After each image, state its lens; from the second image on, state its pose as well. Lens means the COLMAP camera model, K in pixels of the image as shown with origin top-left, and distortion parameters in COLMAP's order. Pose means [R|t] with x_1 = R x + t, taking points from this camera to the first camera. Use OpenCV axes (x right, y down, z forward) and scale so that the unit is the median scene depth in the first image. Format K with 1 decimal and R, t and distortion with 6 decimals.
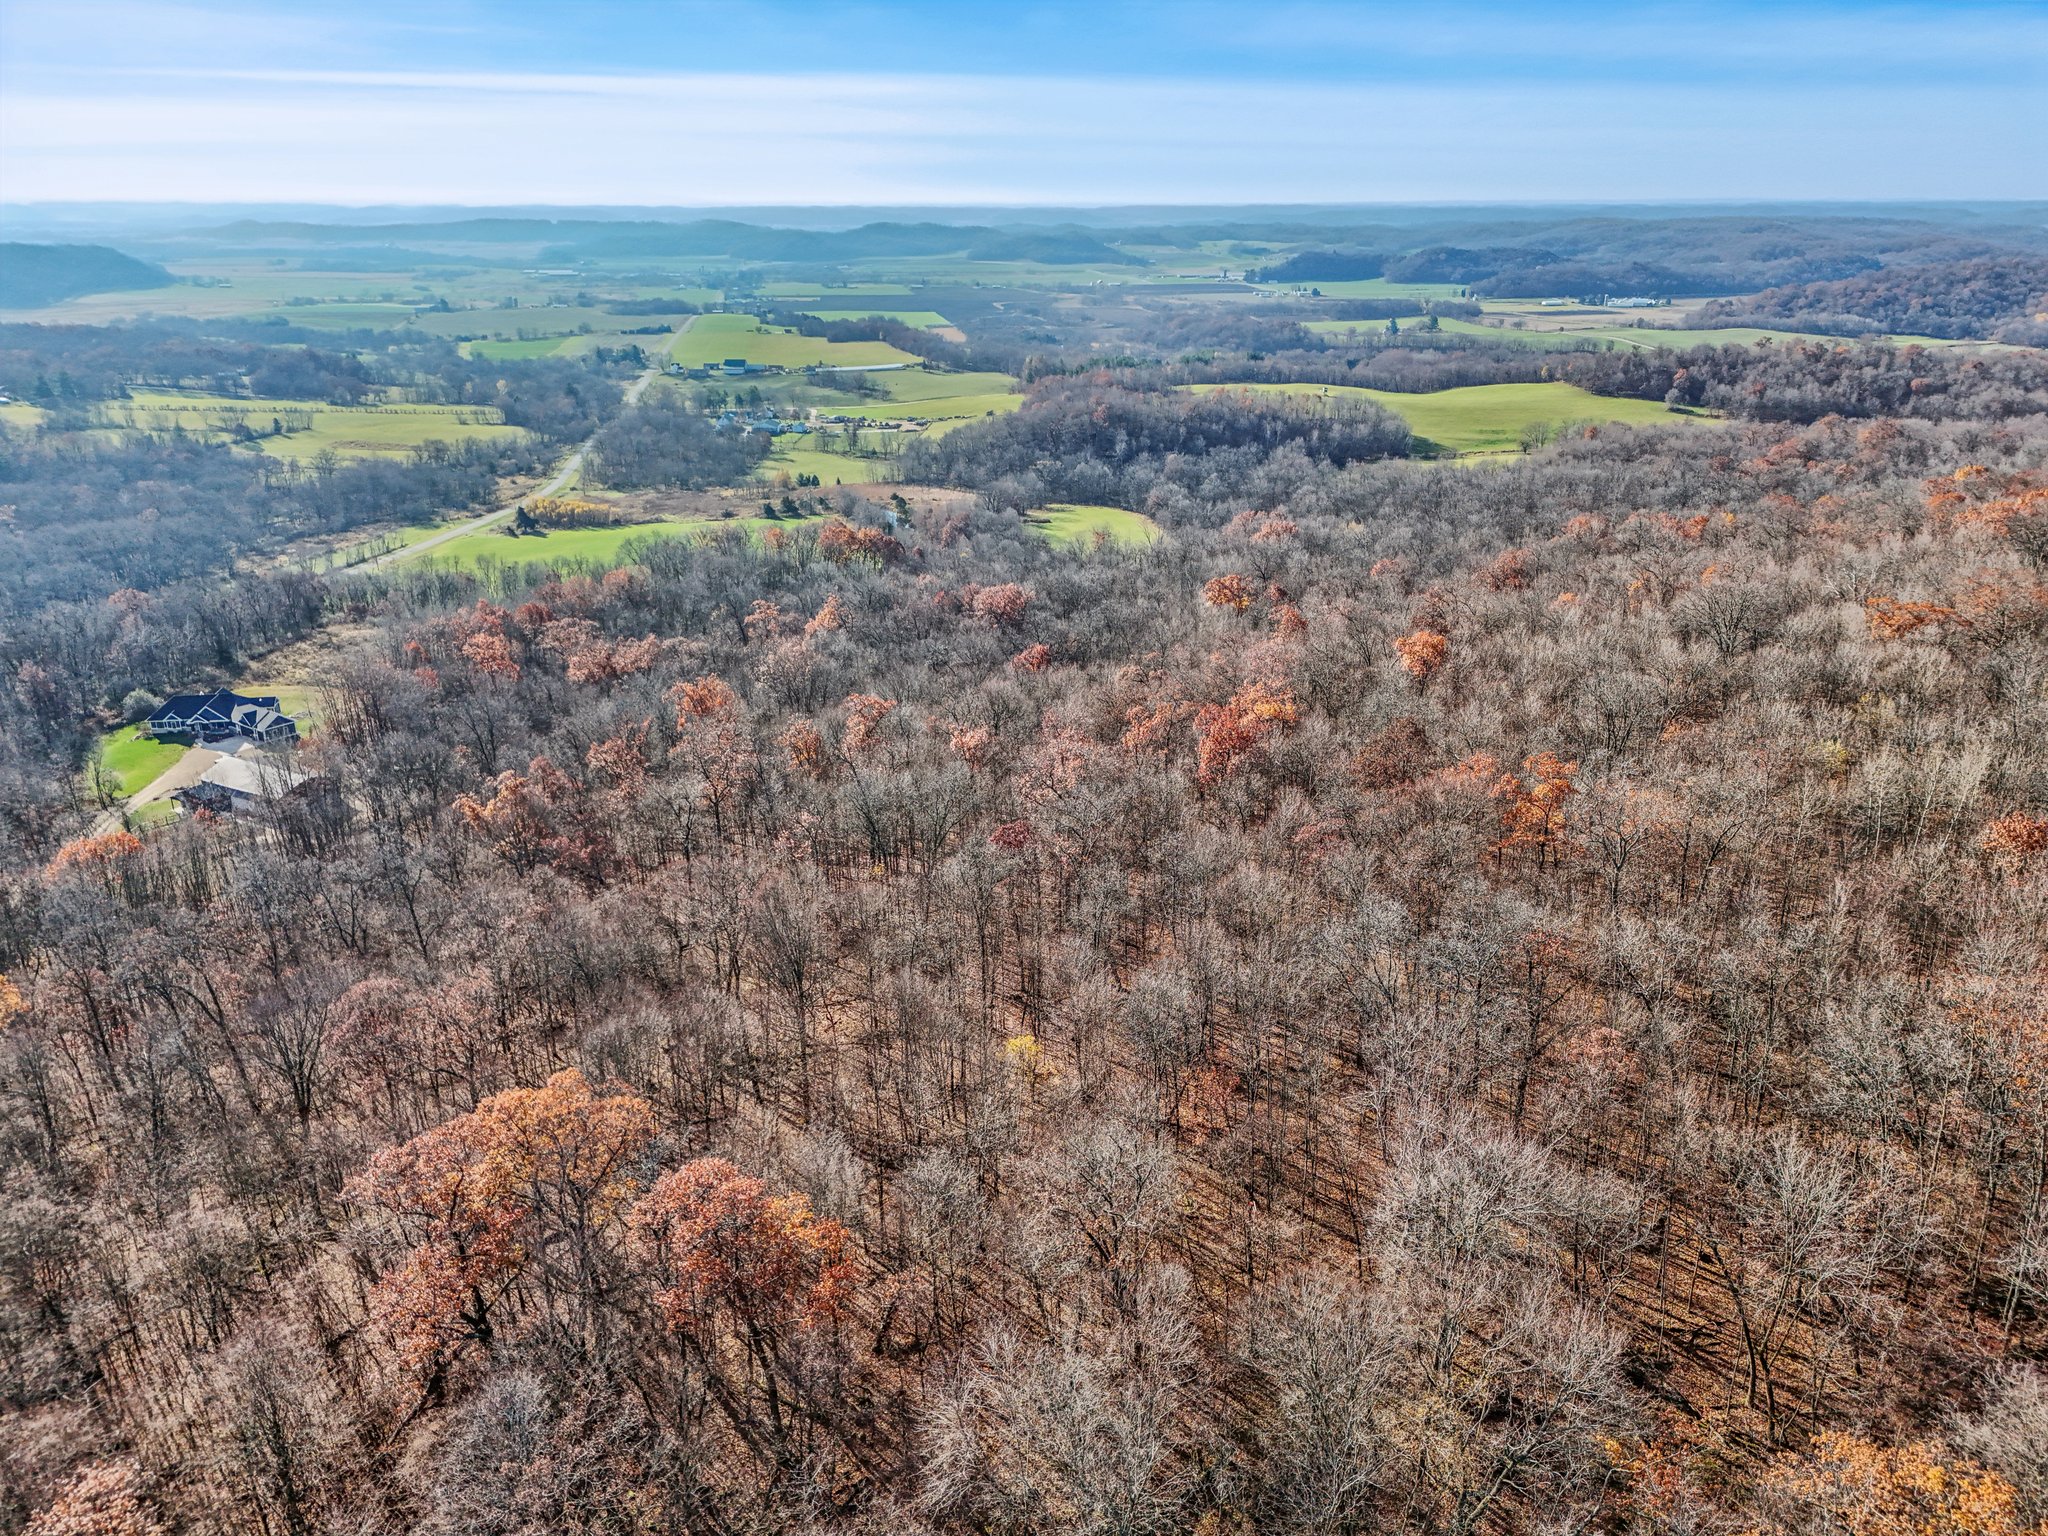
lens RADIAL K [[1517.2, 0, 1014.1], [0, 1517.2, 788.7], [0, 0, 1]] dist [0.062294, -0.054709]
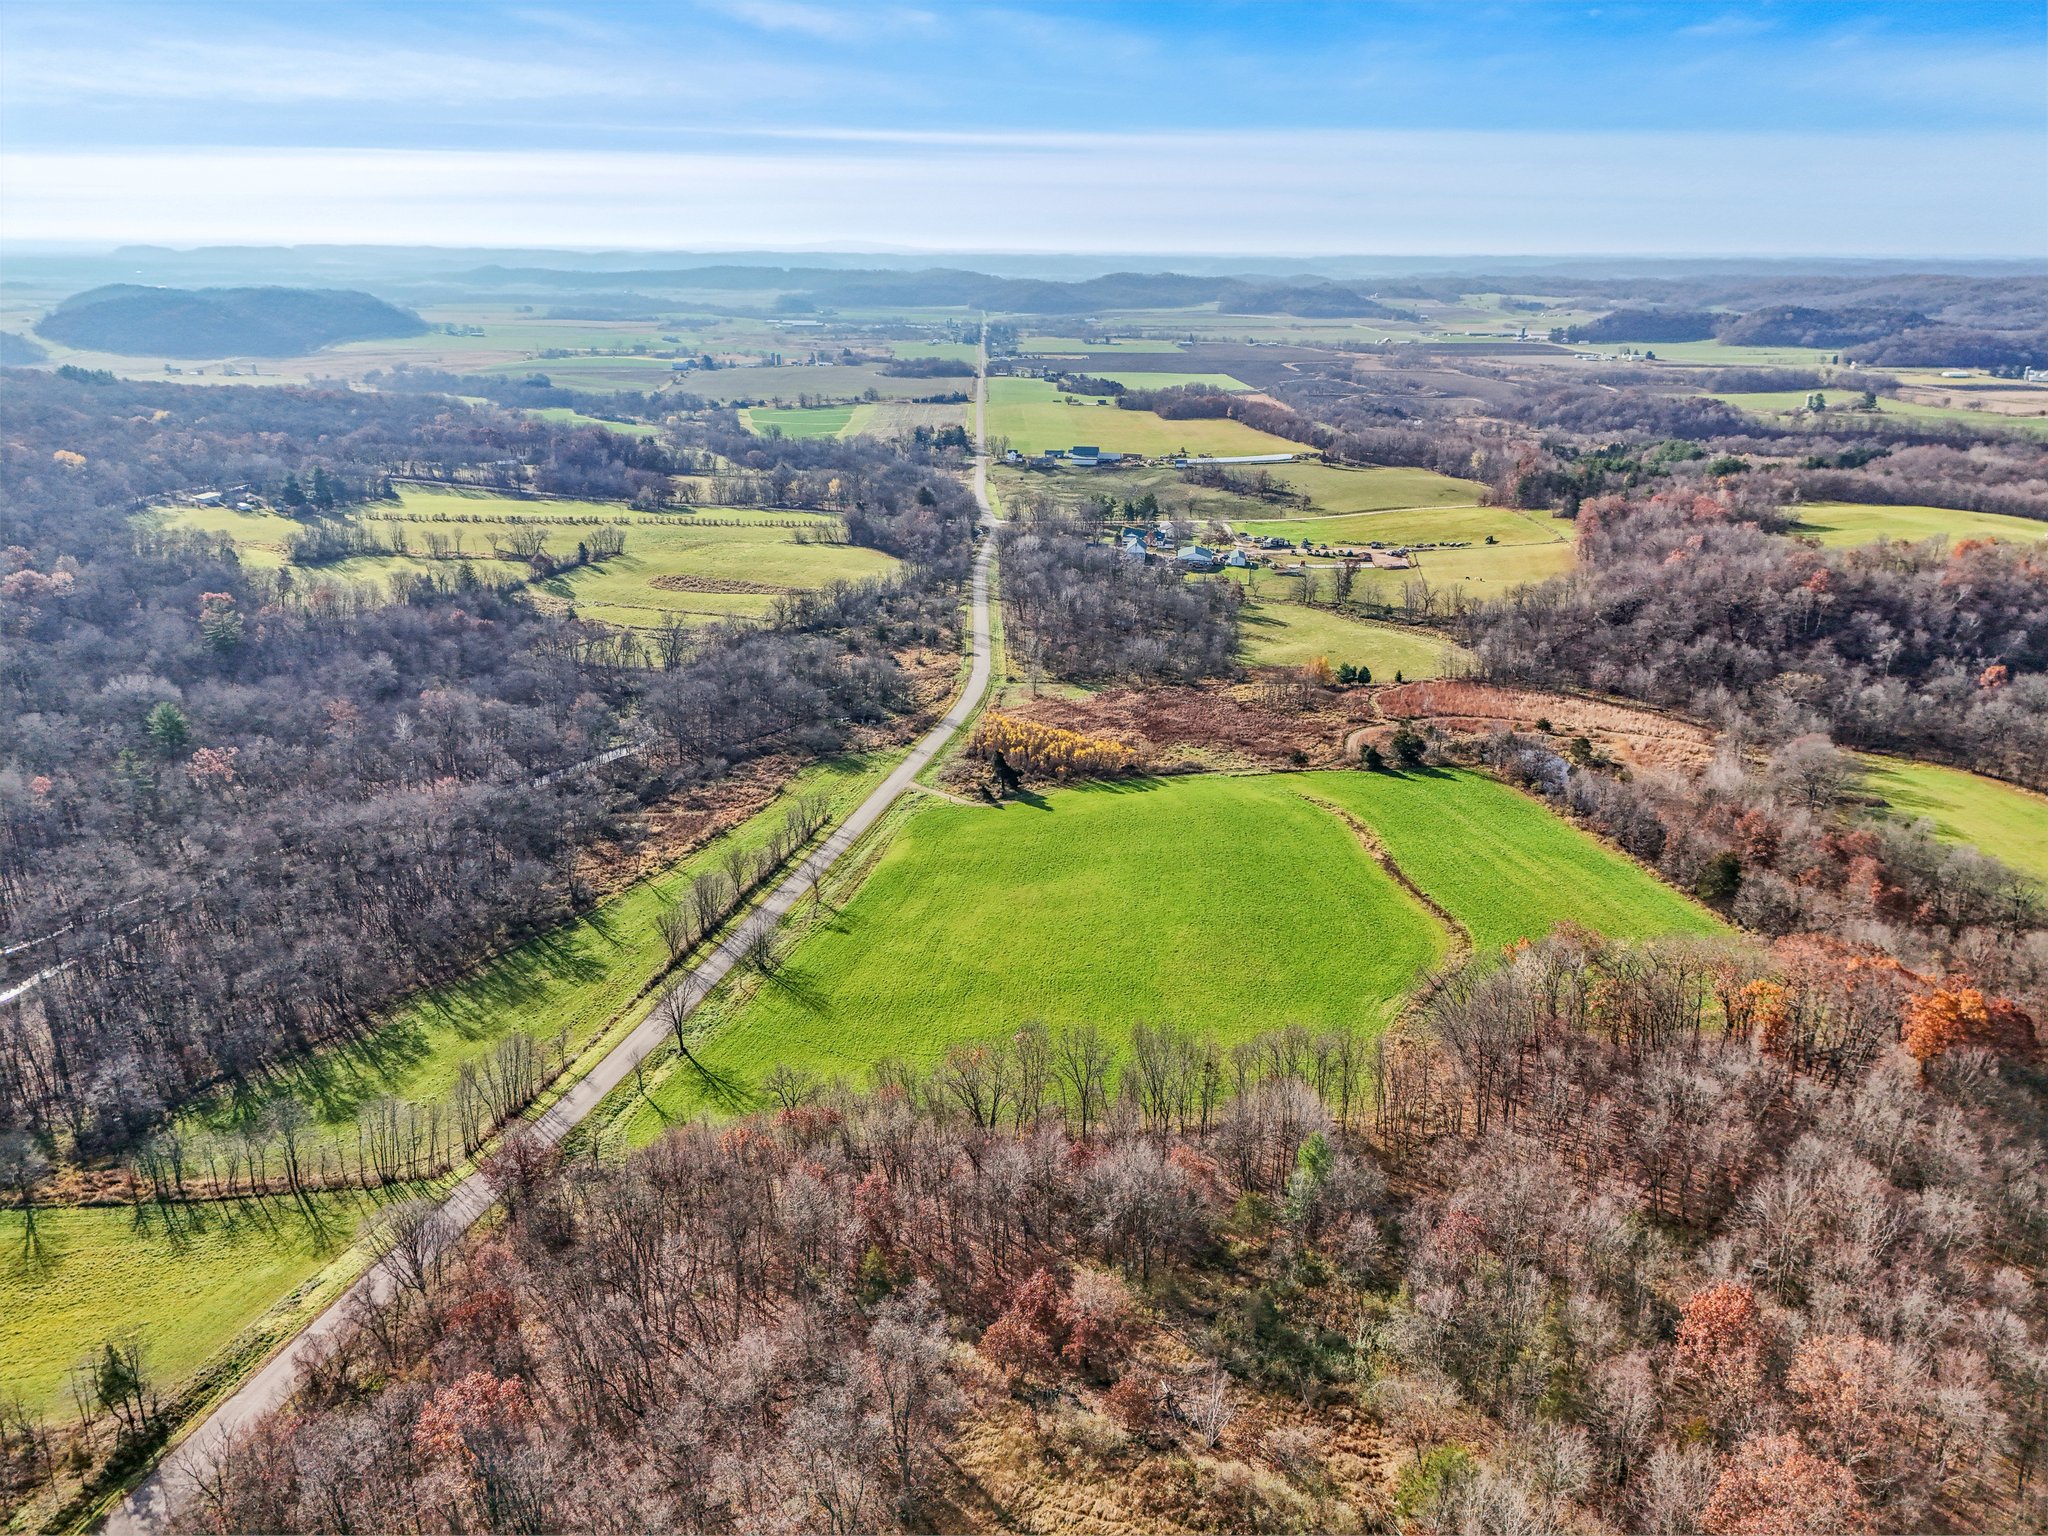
lens RADIAL K [[1517.2, 0, 1026.0], [0, 1517.2, 784.5], [0, 0, 1]] dist [0.062294, -0.054709]
pose [[0.993295, 0.045448, -0.106303, -0.137965], [-0.048639, 0.998434, -0.027620, -0.086670], [0.104881, 0.032605, 0.993950, 0.217296]]
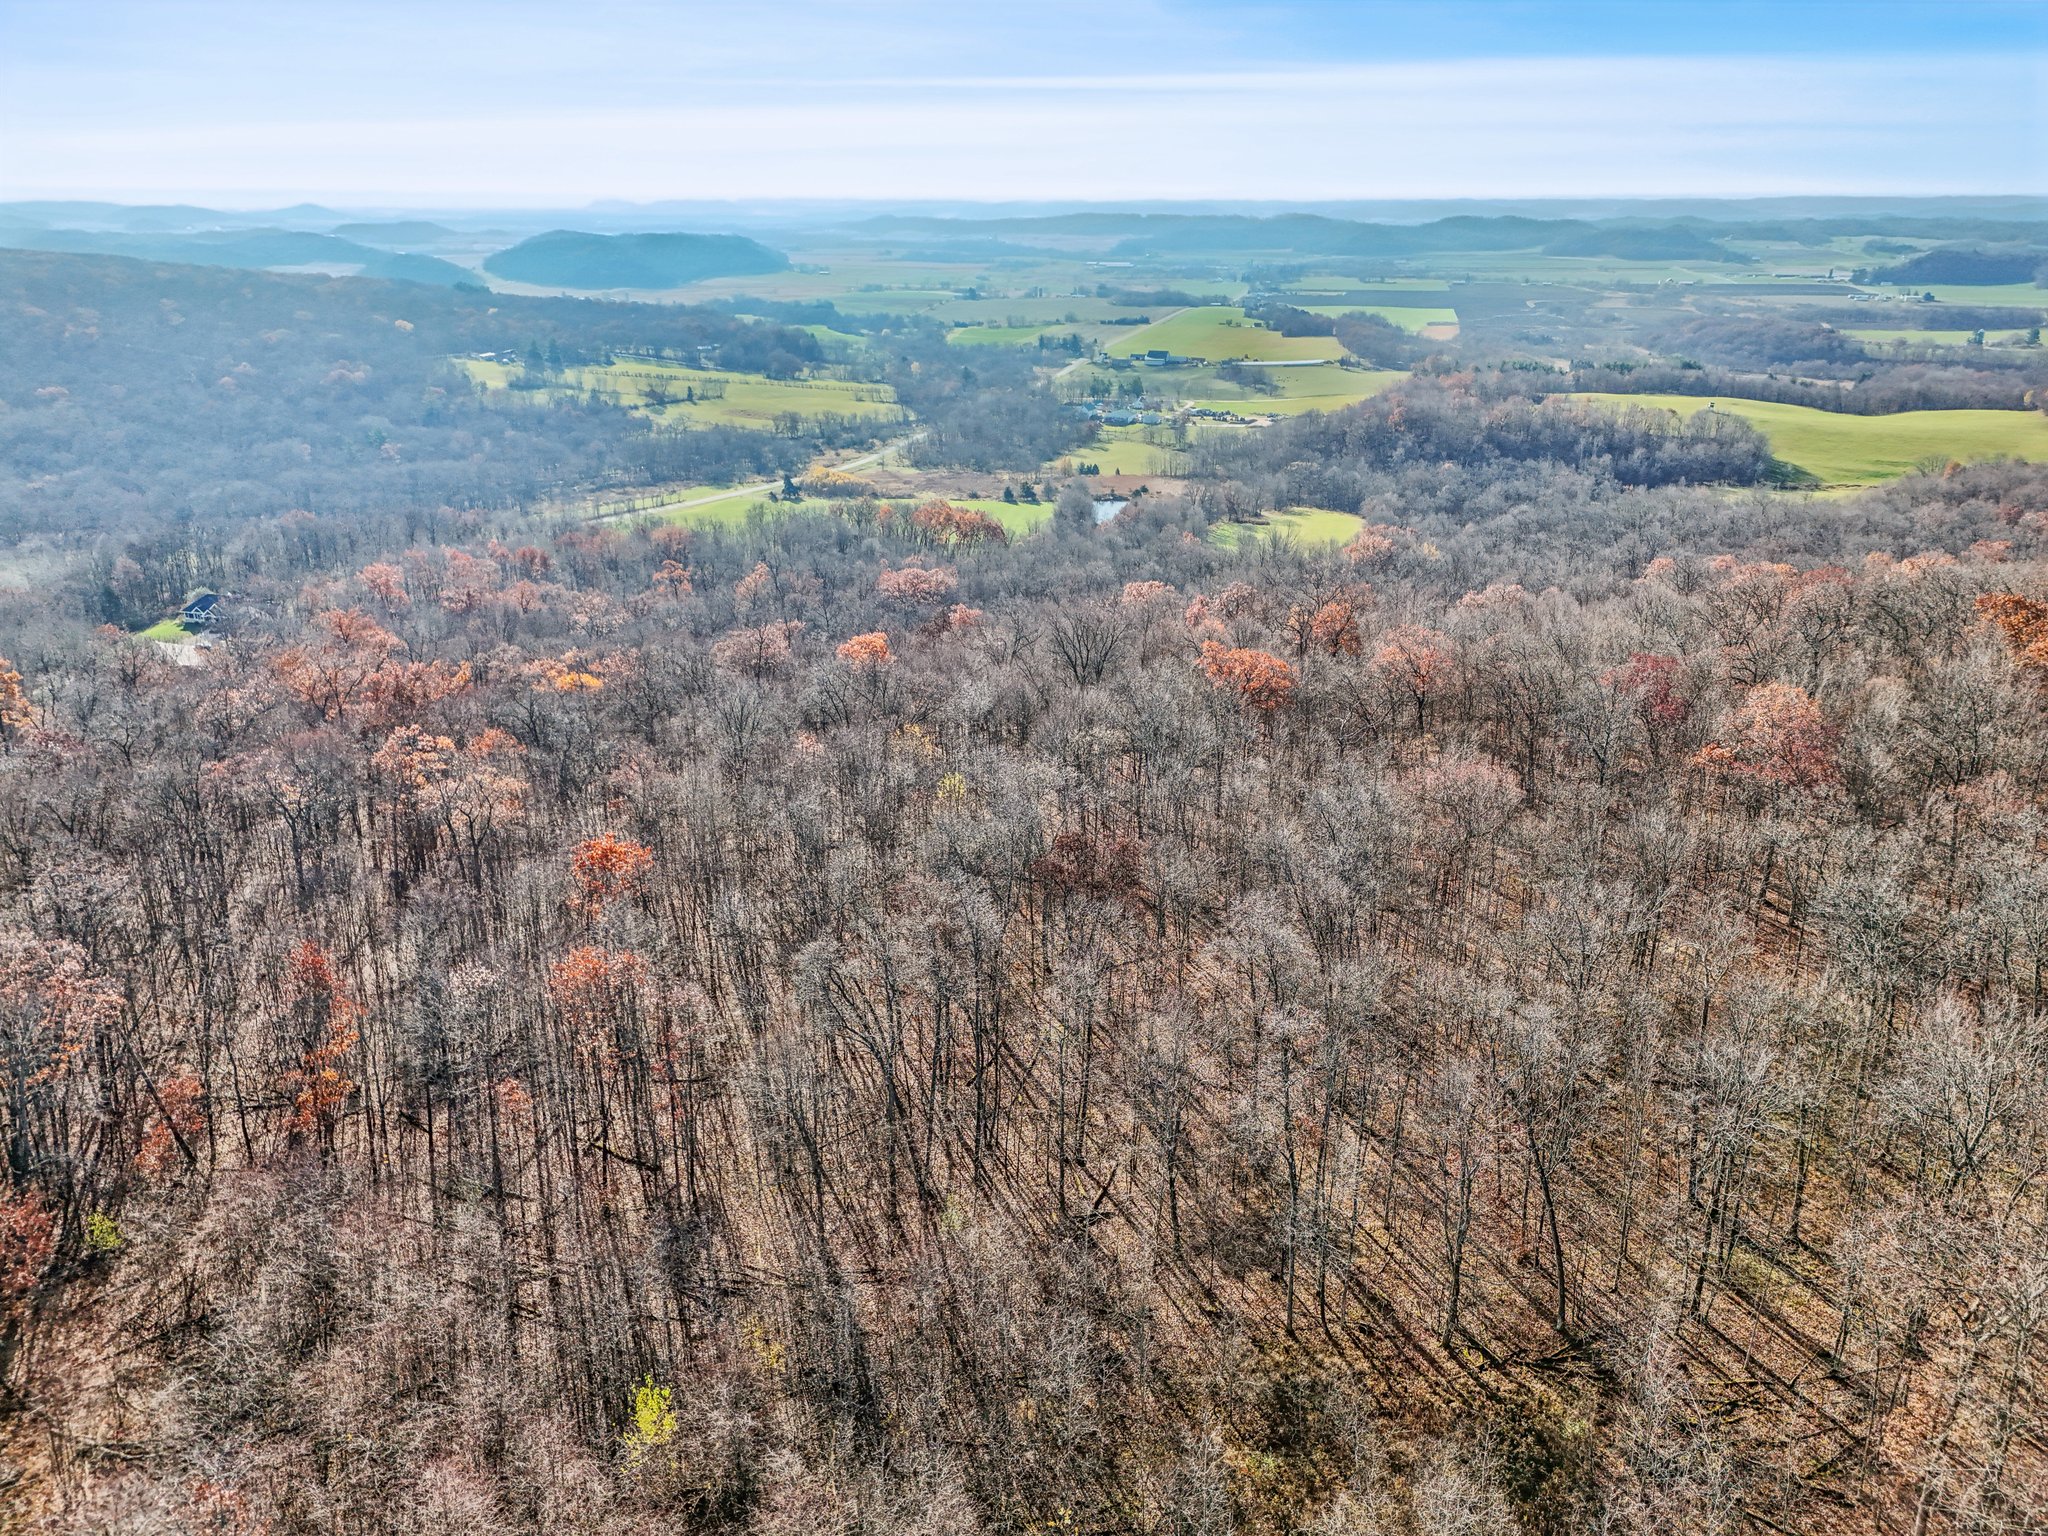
lens RADIAL K [[1517.2, 0, 989.1], [0, 1517.2, 775.0], [0, 0, 1]] dist [0.062294, -0.054709]
pose [[0.925142, 0.137127, -0.353989, 0.129037], [-0.138689, 0.990112, 0.021084, -0.007502], [0.353379, 0.029589, 0.935012, 0.019708]]
